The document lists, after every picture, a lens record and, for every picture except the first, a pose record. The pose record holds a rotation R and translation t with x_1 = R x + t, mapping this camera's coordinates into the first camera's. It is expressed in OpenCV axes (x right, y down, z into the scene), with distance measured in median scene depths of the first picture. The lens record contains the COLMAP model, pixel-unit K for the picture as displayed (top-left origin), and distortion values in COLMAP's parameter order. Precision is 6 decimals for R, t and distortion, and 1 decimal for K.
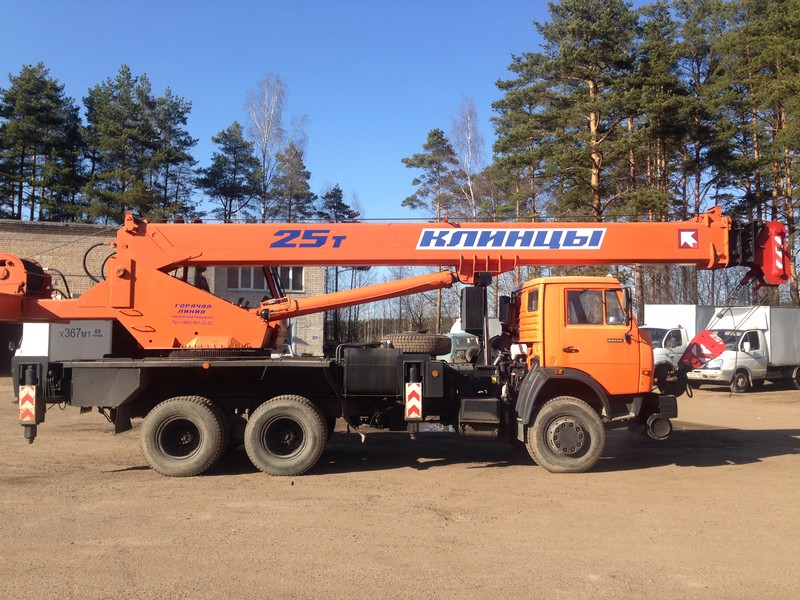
lens RADIAL K [[732.7, 0, 400.0], [0, 732.7, 300.0], [0, 0, 1]] dist [0.065711, 0.017925]
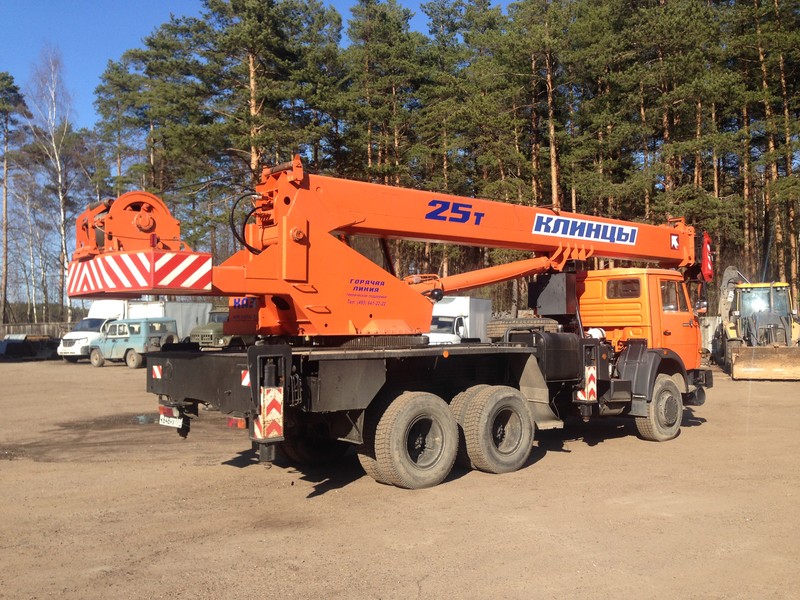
lens RADIAL K [[732.7, 0, 400.0], [0, 732.7, 300.0], [0, 0, 1]] dist [0.065711, 0.017925]
pose [[0.776919, 0.020792, 0.629257, -0.740104], [-0.032531, 0.999445, 0.007142, 0.019956], [-0.628759, -0.026020, 0.777165, 0.334234]]
